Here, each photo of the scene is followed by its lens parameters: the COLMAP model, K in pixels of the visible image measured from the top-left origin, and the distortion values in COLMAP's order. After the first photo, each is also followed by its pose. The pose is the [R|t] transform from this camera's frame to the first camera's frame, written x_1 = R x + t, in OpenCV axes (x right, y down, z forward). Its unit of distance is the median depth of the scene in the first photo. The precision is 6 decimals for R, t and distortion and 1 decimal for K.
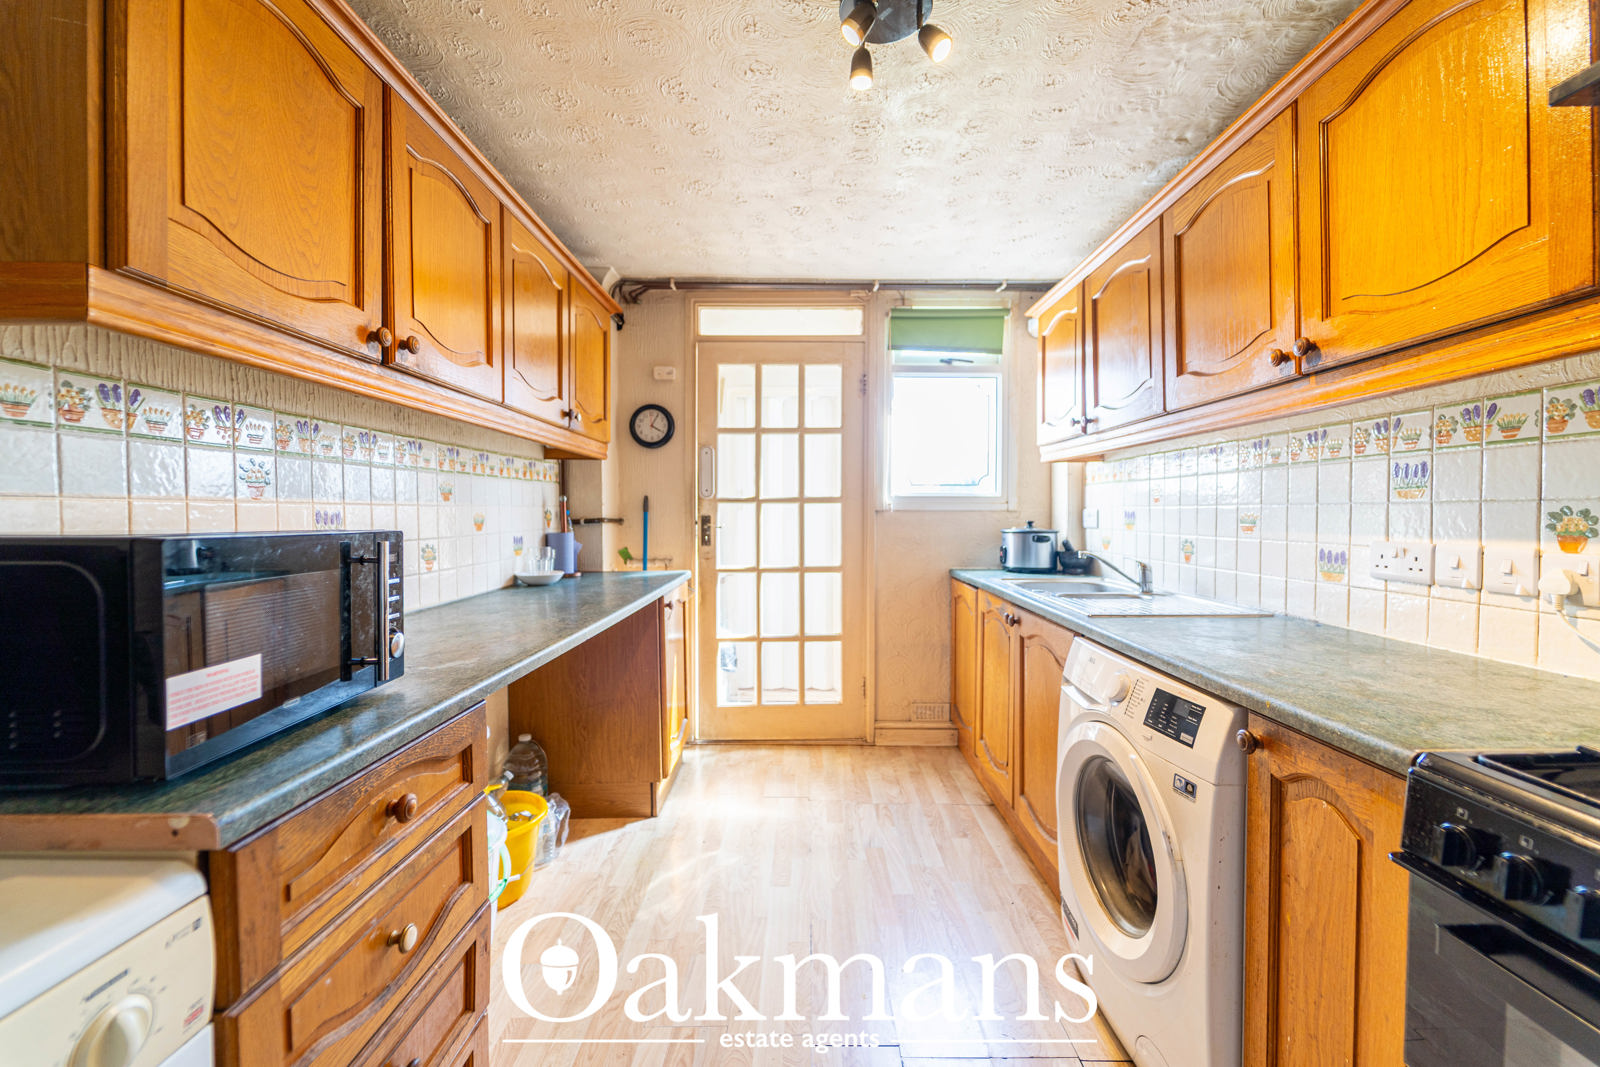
lens RADIAL K [[648.8, 0, 802.1], [0, 648.8, 522.1], [0, 0, 1]] dist [0.002853, -0.003121]
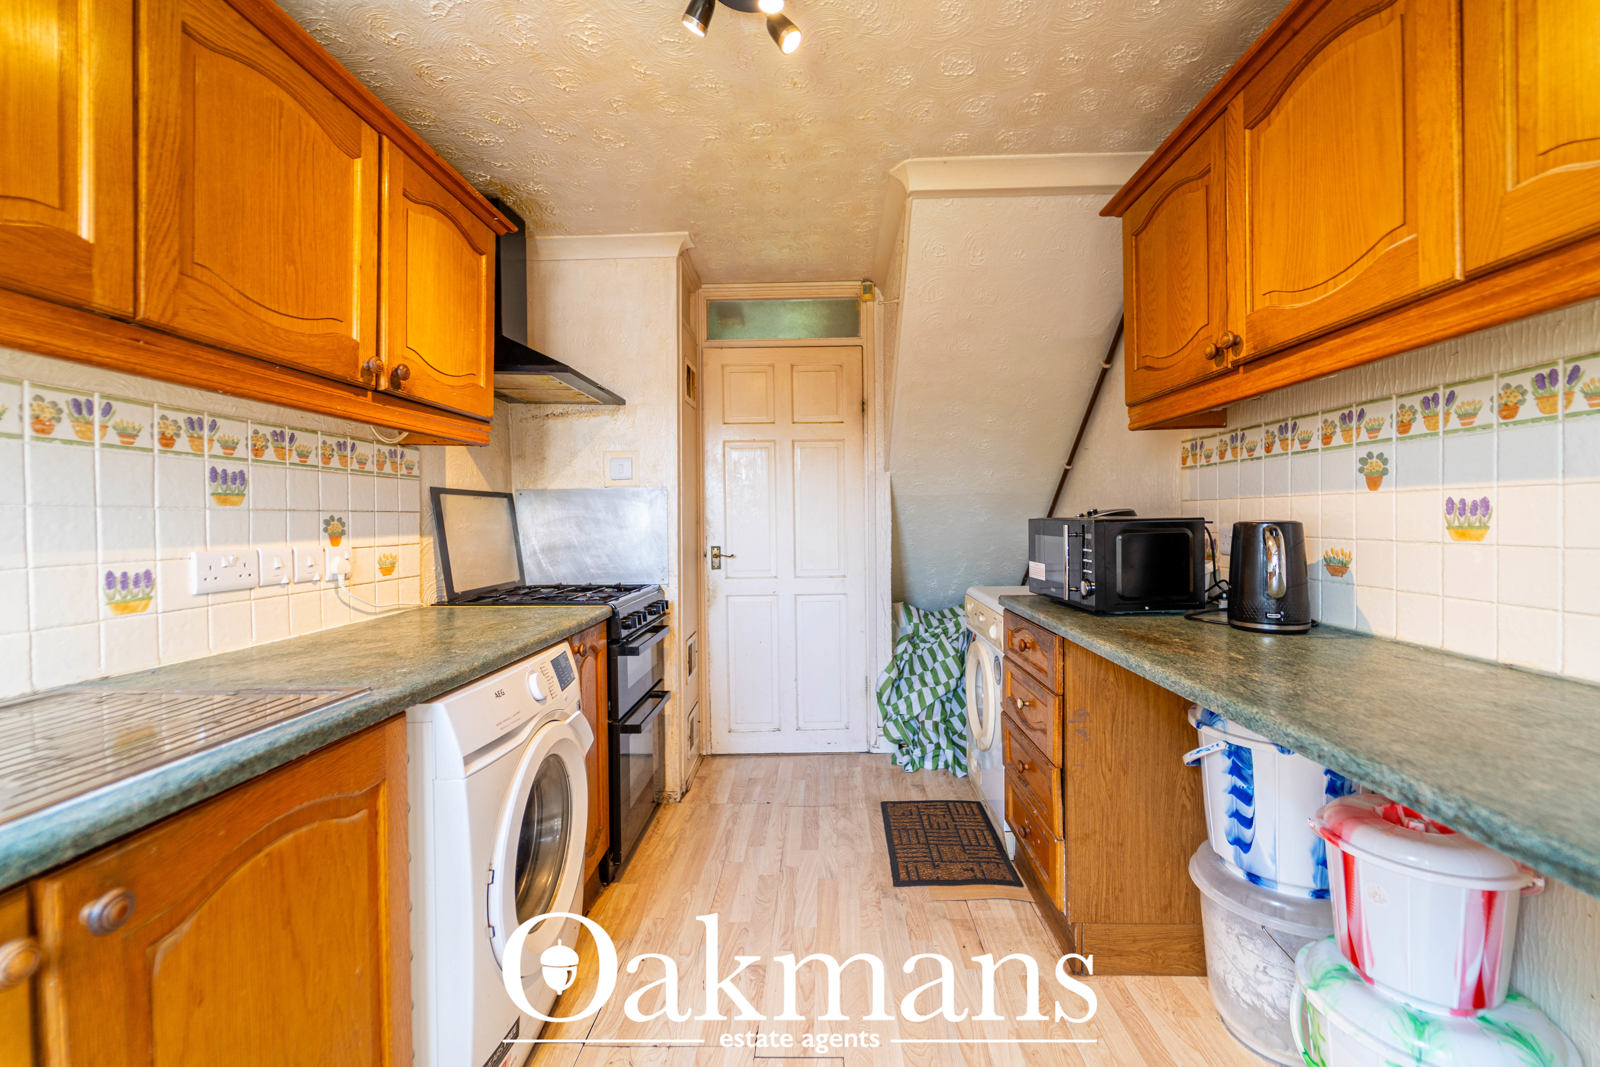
lens RADIAL K [[648.8, 0, 804.5], [0, 648.8, 522.0], [0, 0, 1]] dist [0.002853, -0.003121]
pose [[-0.999772, -0.000188, 0.021354, 0.042103], [0.000250, 0.999790, 0.020494, -0.033792], [-0.021353, 0.020494, -0.999562, 2.134869]]
